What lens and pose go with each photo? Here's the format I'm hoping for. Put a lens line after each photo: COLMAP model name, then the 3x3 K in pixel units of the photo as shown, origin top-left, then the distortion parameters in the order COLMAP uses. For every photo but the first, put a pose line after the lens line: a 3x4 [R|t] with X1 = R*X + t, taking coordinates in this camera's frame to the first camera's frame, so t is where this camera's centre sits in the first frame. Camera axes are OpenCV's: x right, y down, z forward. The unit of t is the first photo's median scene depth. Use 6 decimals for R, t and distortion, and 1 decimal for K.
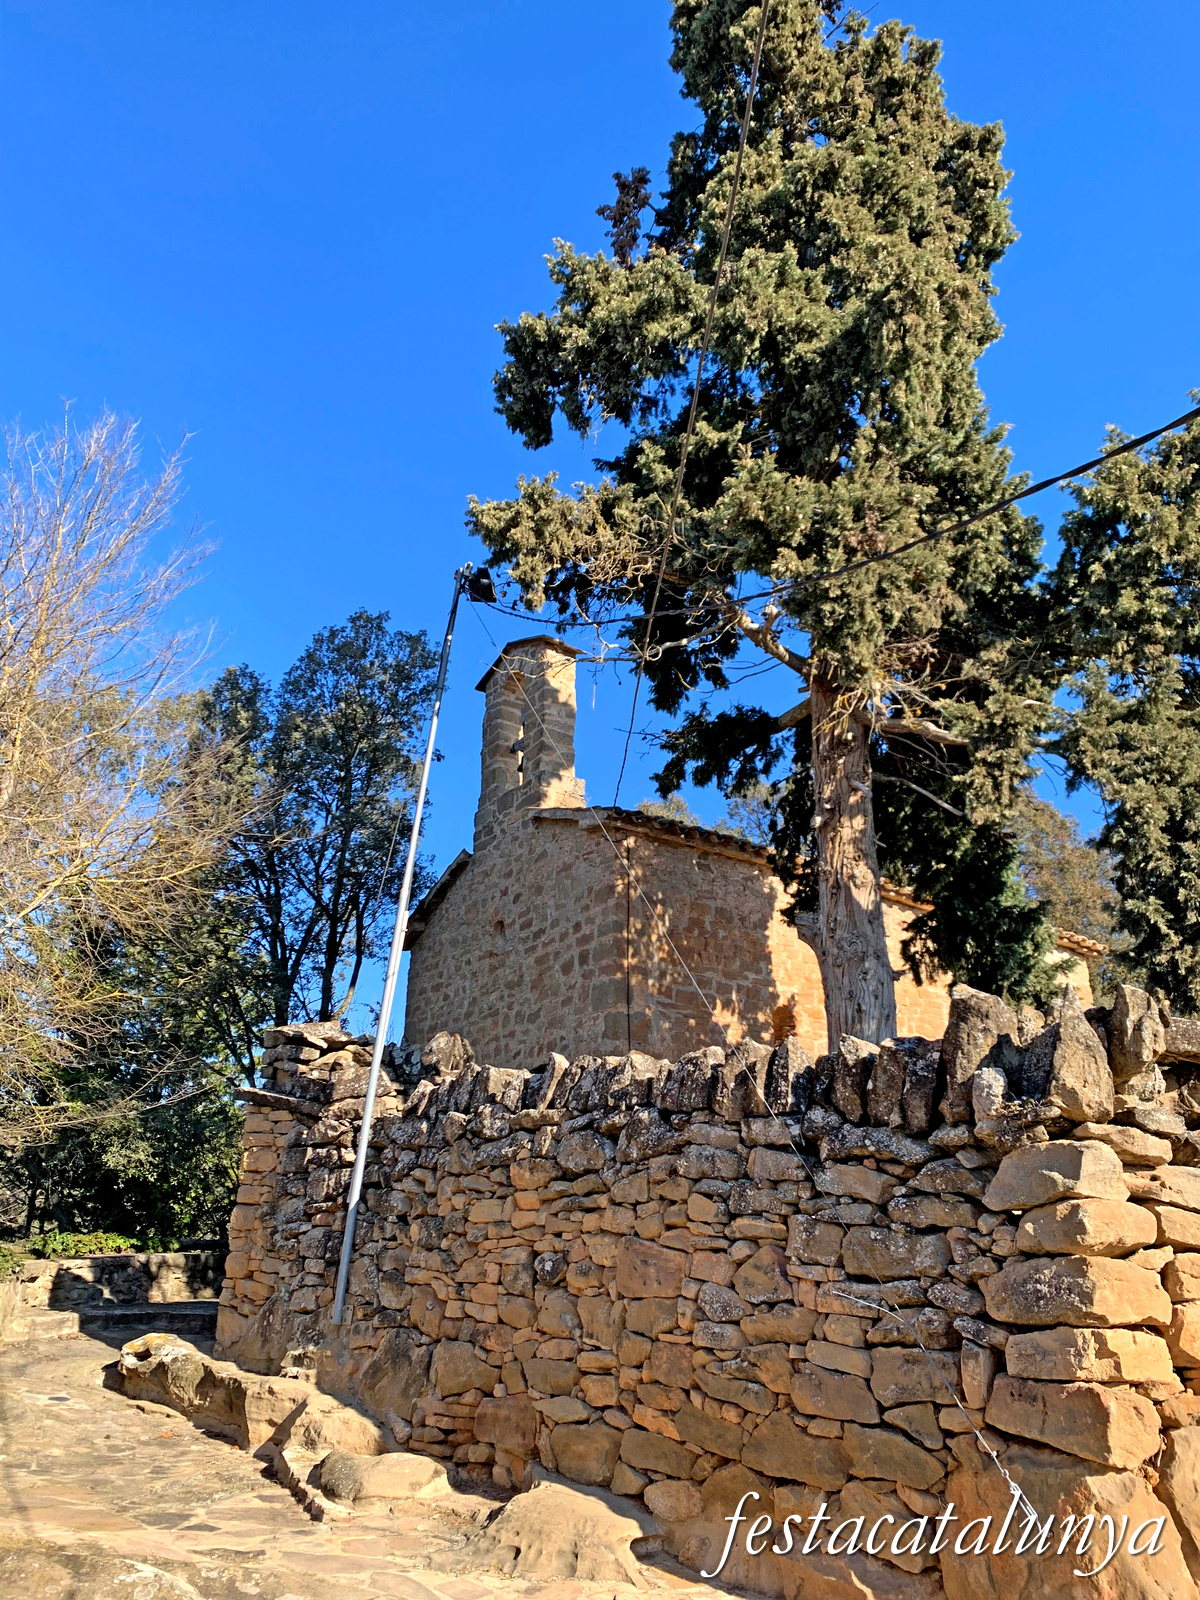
lens RADIAL K [[1193.9, 0, 657.6], [0, 1193.9, 767.3], [0, 0, 1]] dist [-0.005431, -0.001850]
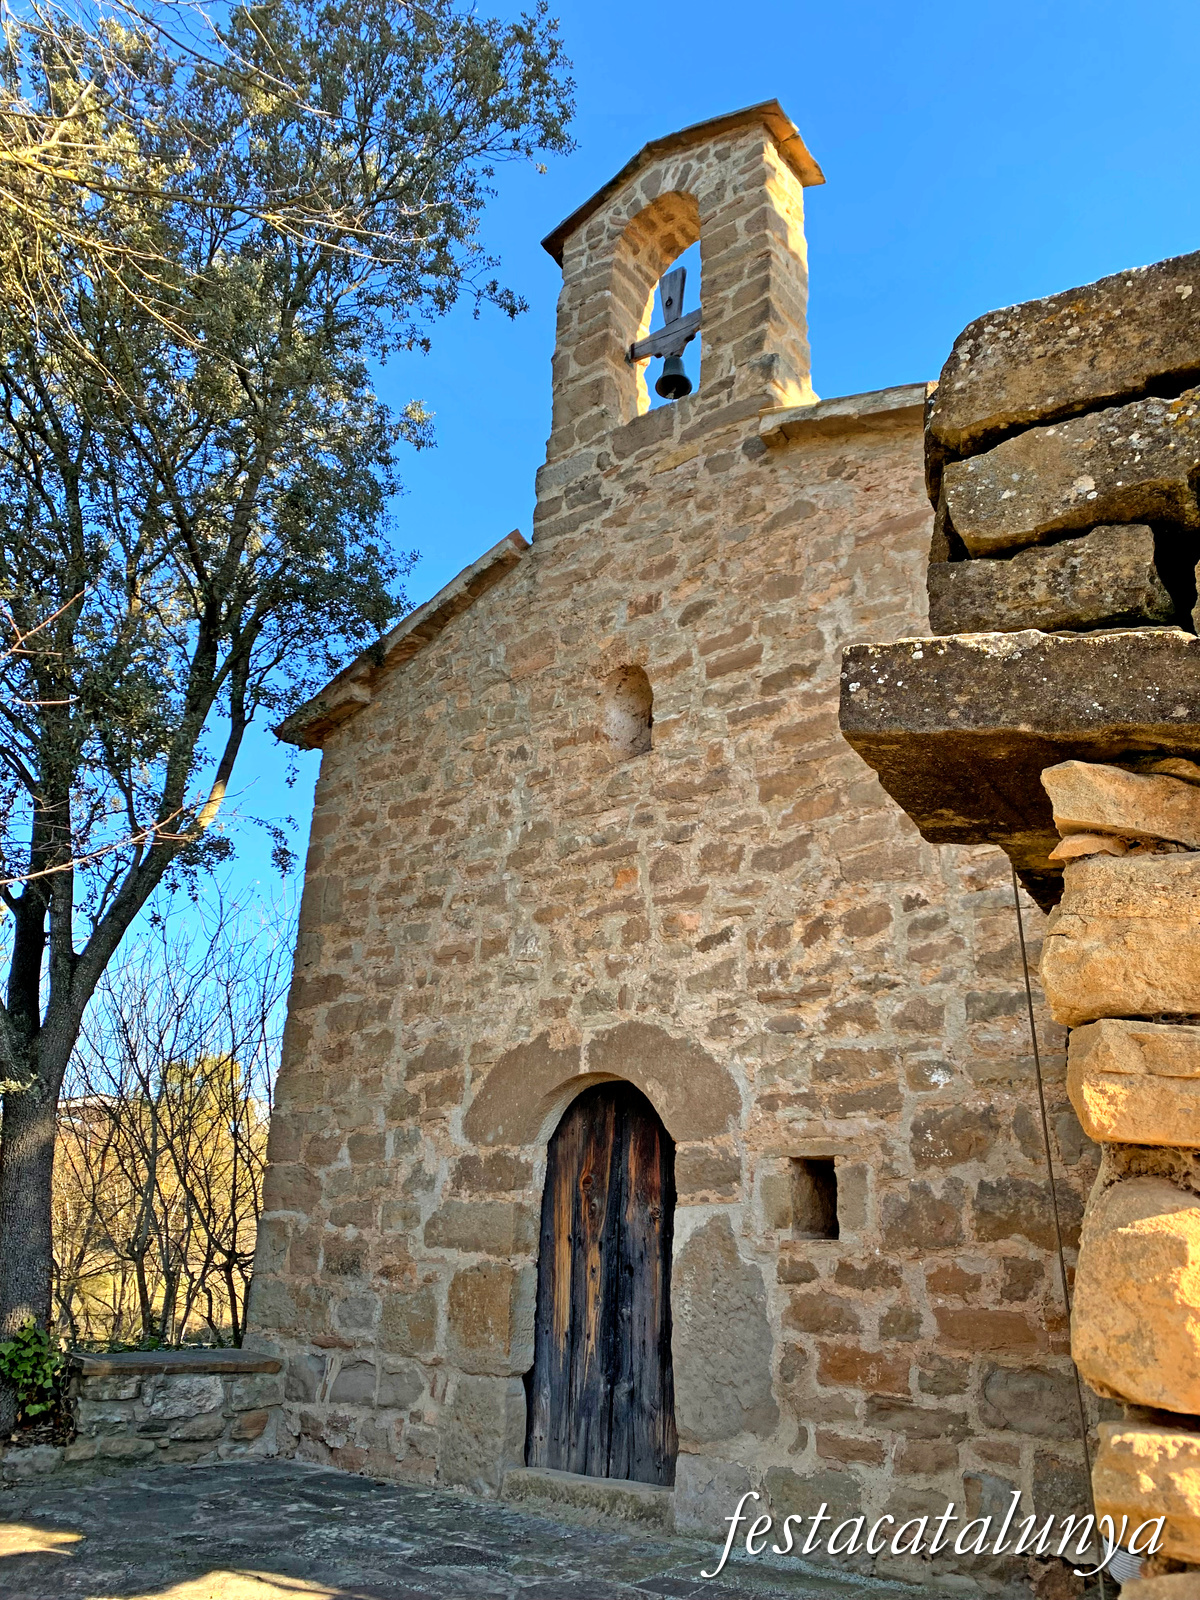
lens RADIAL K [[1211.3, 0, 600.0], [0, 1211.3, 800.0], [0, 0, 1]] dist [0.001257, 0.000540]
pose [[0.955041, 0.148142, 0.256810, -0.552448], [-0.152400, 0.988313, -0.003357, 0.399637], [-0.254306, -0.035931, 0.966456, 1.199253]]
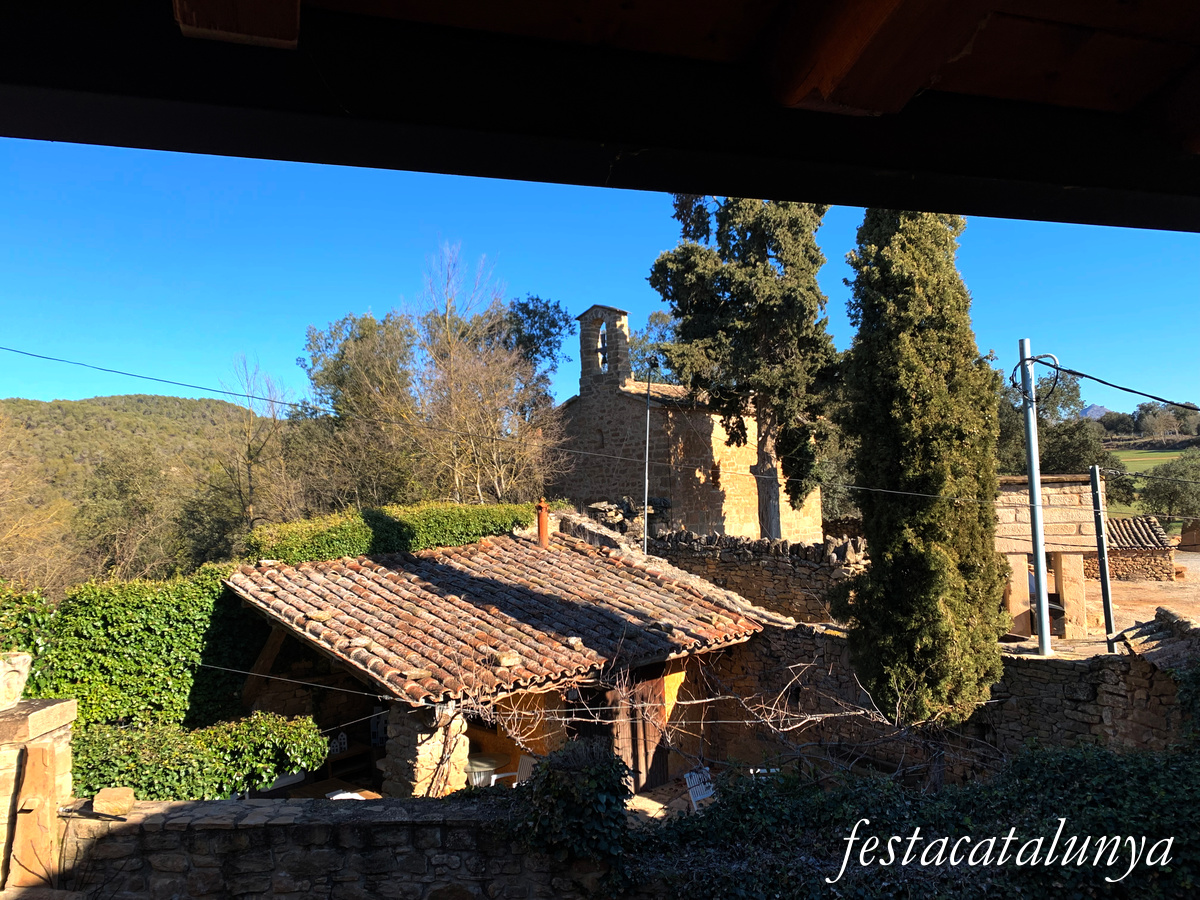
lens RADIAL K [[908.5, 0, 600.0], [0, 908.5, 450.0], [0, 0, 1]] dist [0.001257, 0.000540]
pose [[0.986317, -0.028474, 0.162381, -0.953272], [-0.030594, 0.936247, 0.350009, -1.069922], [-0.161995, -0.350188, 0.922565, -1.650688]]
